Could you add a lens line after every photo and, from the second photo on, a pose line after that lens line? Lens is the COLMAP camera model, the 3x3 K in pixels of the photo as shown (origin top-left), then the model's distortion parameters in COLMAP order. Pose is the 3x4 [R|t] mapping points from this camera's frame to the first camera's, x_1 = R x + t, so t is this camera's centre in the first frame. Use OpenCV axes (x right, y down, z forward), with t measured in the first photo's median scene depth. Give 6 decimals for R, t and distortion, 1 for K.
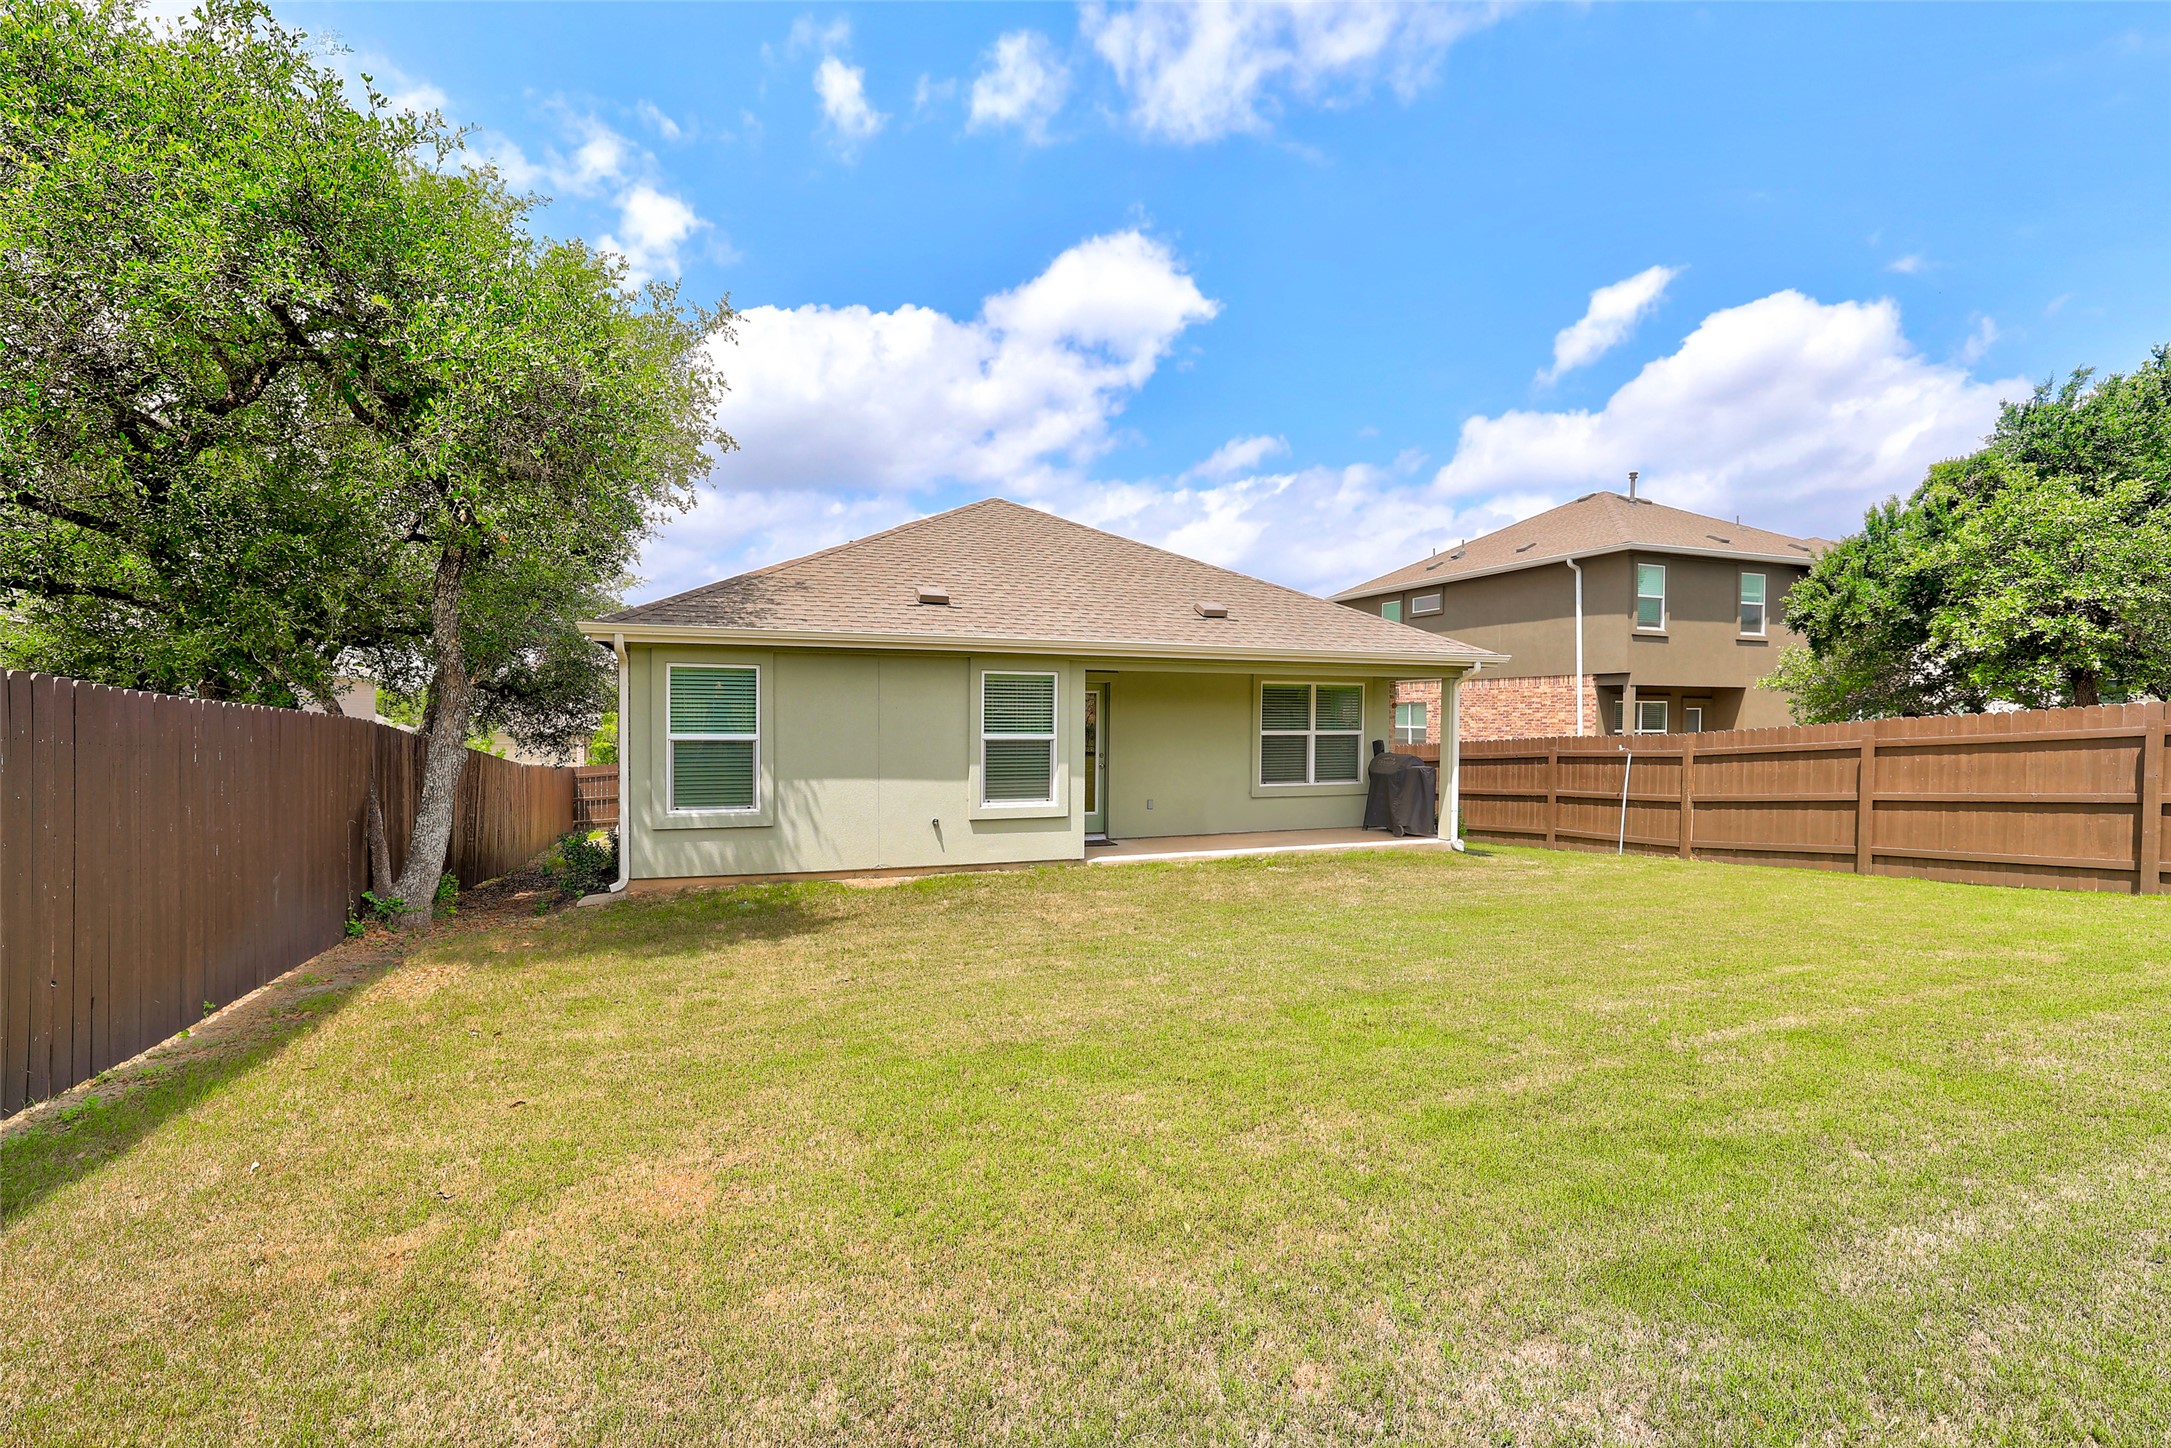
lens RADIAL K [[1001.9, 0, 1079.2], [0, 1001.9, 740.8], [0, 0, 1]] dist [0.005704, 0.001448]
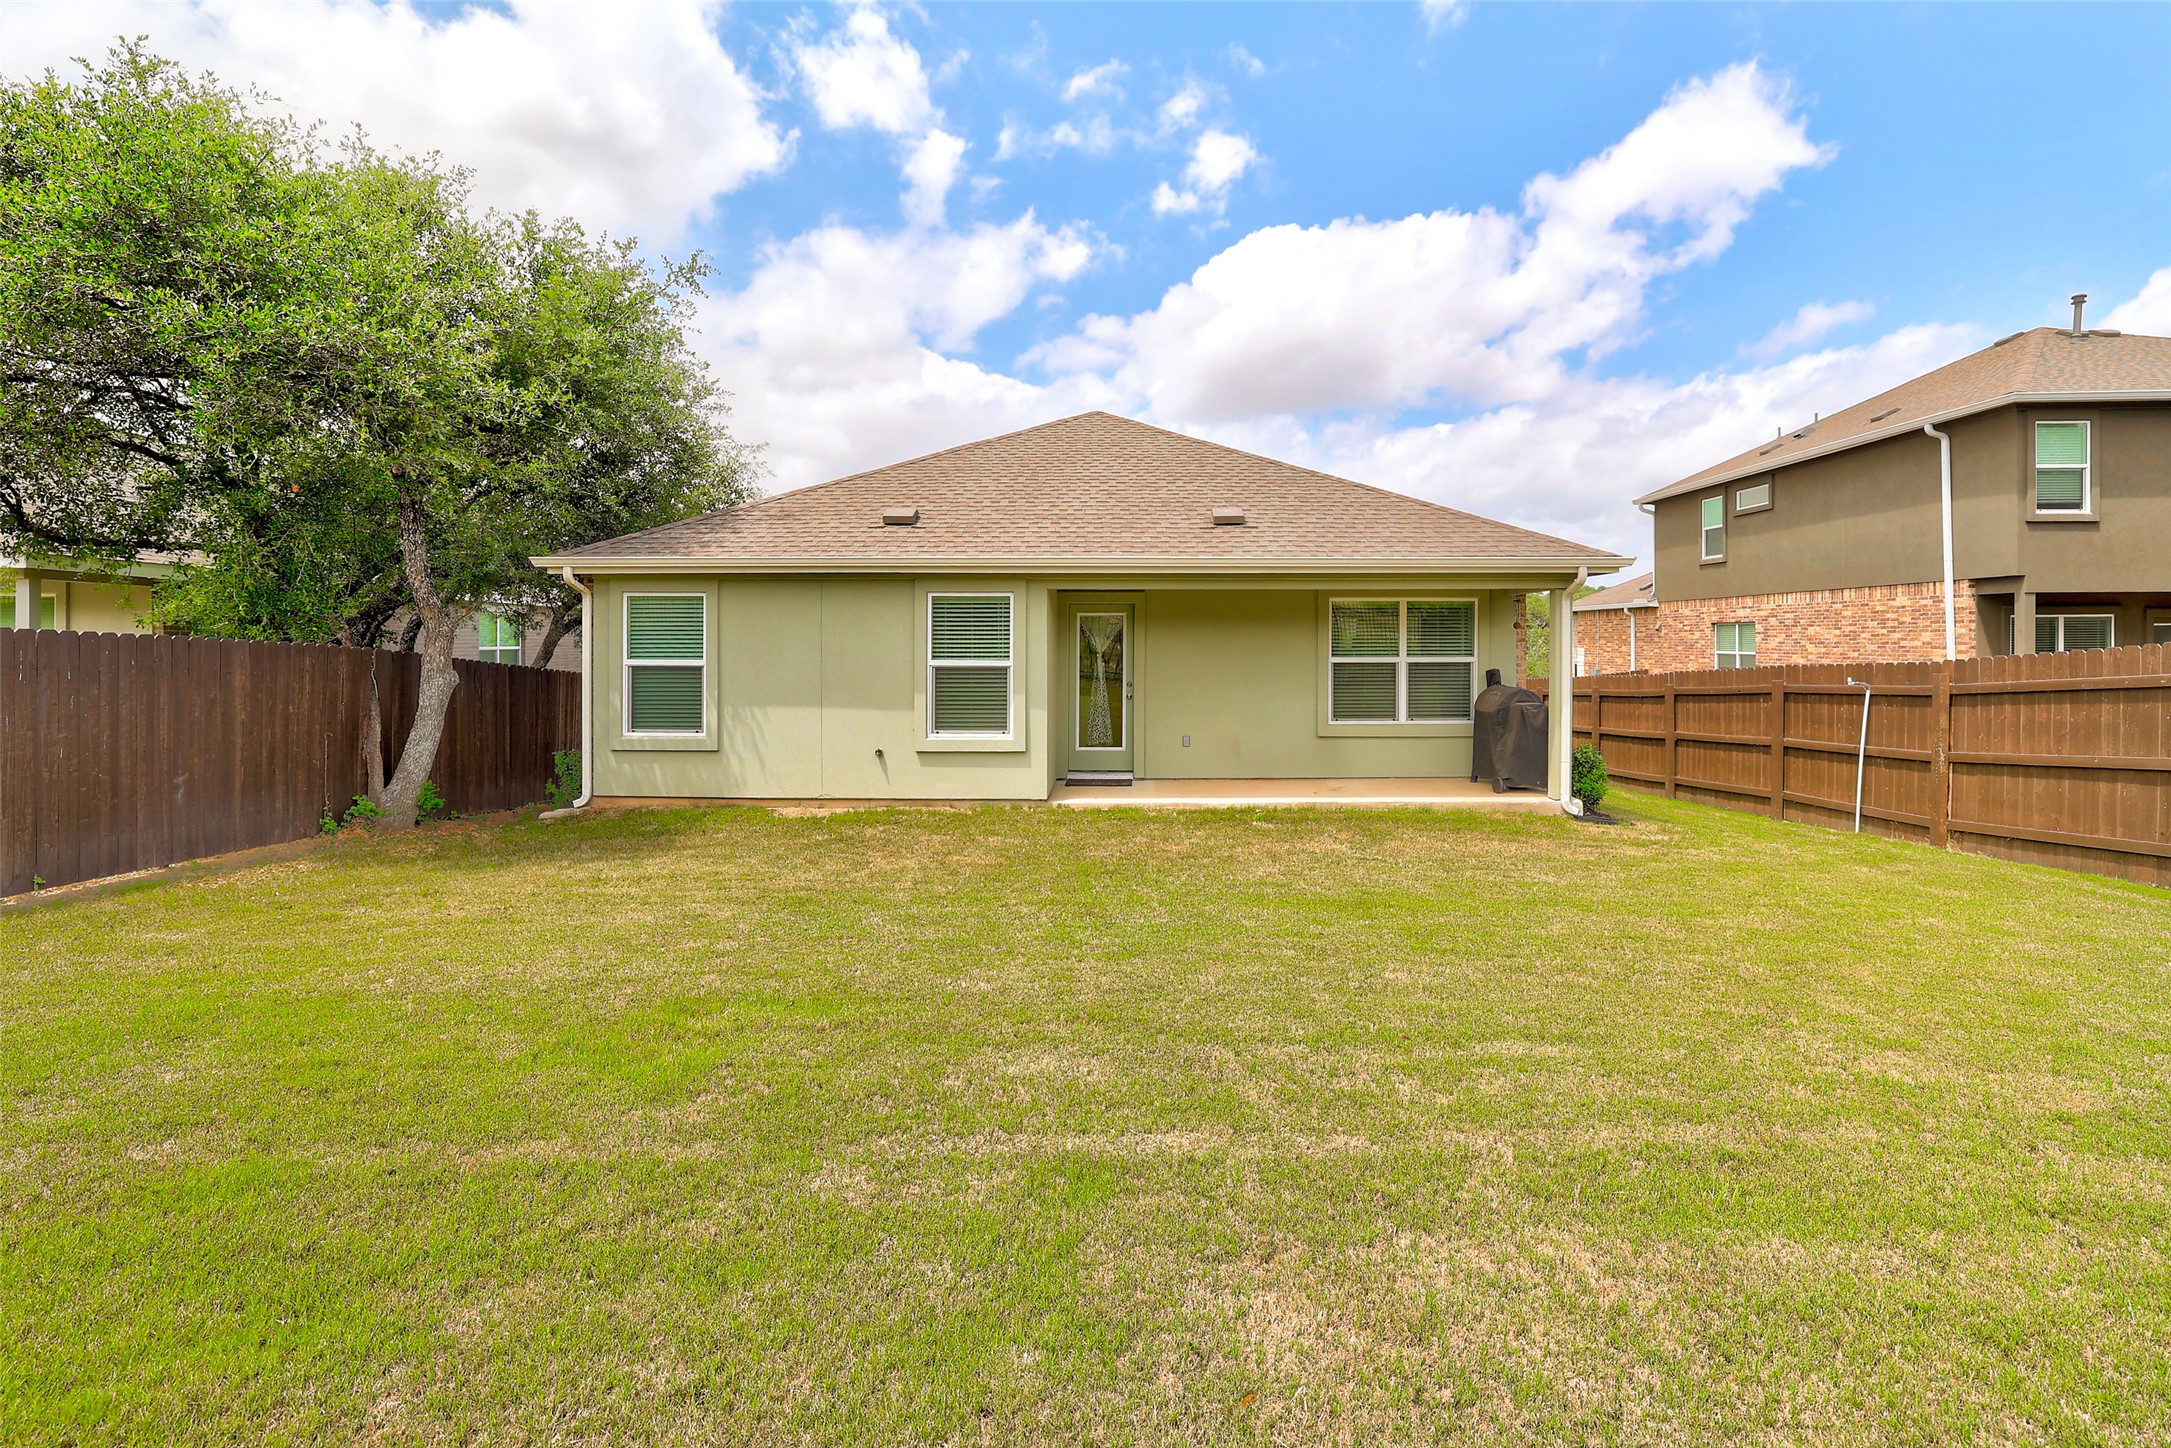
lens RADIAL K [[1001.9, 0, 1101.6], [0, 1001.9, 643.6], [0, 0, 1]] dist [0.005704, 0.001448]
pose [[0.927797, -0.004989, -0.373052, 0.345249], [-0.003908, 0.999726, -0.023092, -0.001108], [0.373065, 0.022882, 0.927523, 0.159416]]
